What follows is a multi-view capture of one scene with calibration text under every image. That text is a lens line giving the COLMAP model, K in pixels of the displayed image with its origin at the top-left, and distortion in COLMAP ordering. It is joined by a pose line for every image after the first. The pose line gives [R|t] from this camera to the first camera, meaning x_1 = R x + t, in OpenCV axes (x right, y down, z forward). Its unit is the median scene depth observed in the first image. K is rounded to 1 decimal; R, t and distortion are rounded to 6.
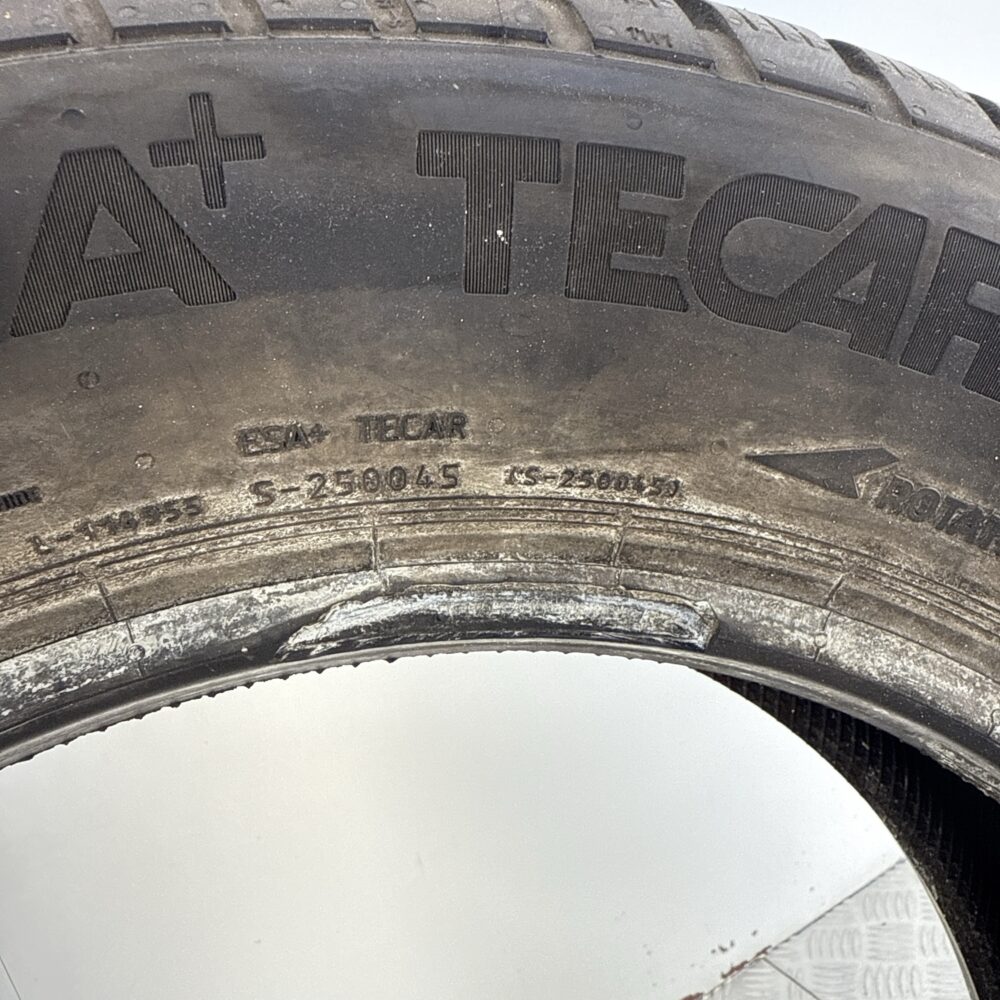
lens RADIAL K [[1034.6, 0, 500.0], [0, 1034.6, 500.0], [0, 0, 1]] dist [0.002616, 0.004575]
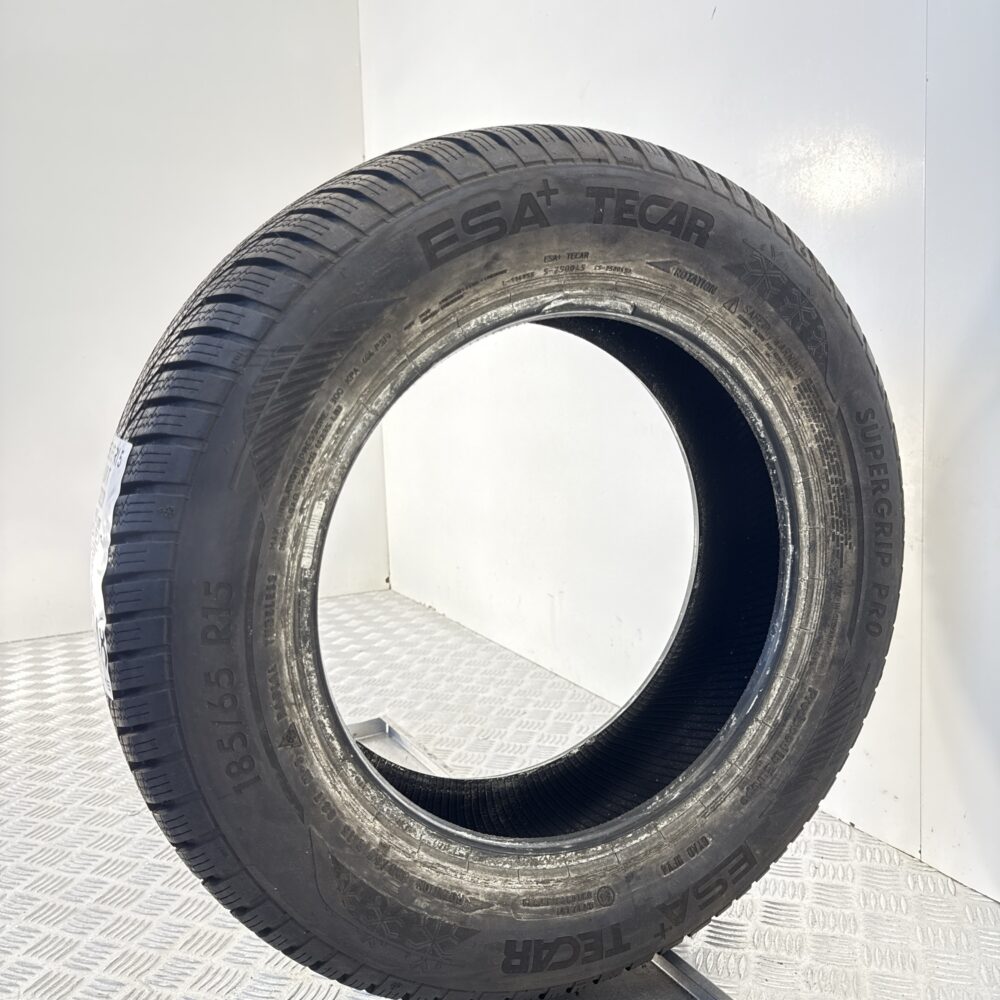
lens RADIAL K [[937.9, 0, 500.0], [0, 937.9, 500.0], [0, 0, 1]] dist [0.138229, -0.318738]
pose [[0.967826, -0.061331, 0.244031, -1.368795], [0.017843, 0.984126, 0.176569, 0.222725], [-0.250987, -0.166534, 0.953558, -2.744420]]
